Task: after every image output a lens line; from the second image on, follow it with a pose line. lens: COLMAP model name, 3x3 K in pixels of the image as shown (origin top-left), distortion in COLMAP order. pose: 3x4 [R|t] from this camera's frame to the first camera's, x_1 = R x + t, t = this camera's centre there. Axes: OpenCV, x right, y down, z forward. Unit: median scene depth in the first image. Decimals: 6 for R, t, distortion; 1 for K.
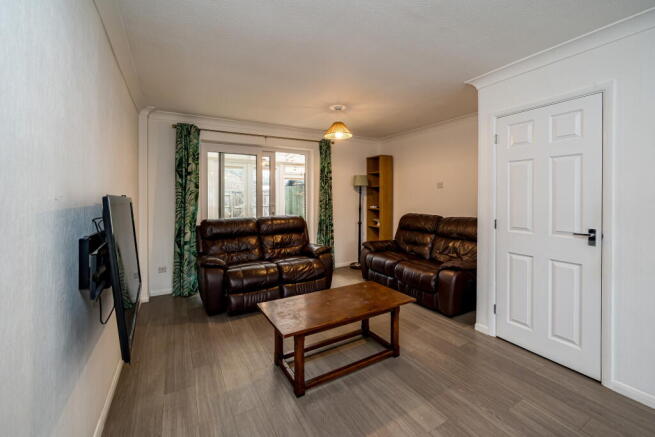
lens RADIAL K [[269.8, 0, 327.1], [0, 269.8, 197.1], [0, 0, 1]] dist [-0.001394, -0.000044]
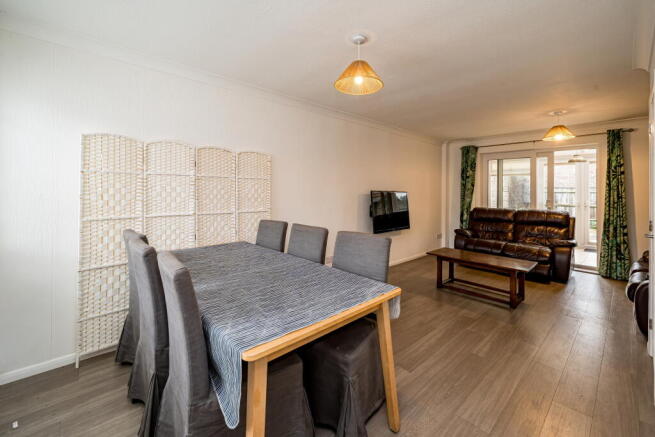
lens RADIAL K [[269.8, 0, 325.9], [0, 269.8, 221.0], [0, 0, 1]] dist [-0.001394, -0.000044]
pose [[0.207087, 0.113170, -0.971755, 0.872804], [-0.014095, 0.993529, 0.112702, 0.000318], [0.978221, -0.009642, 0.207342, -0.147177]]
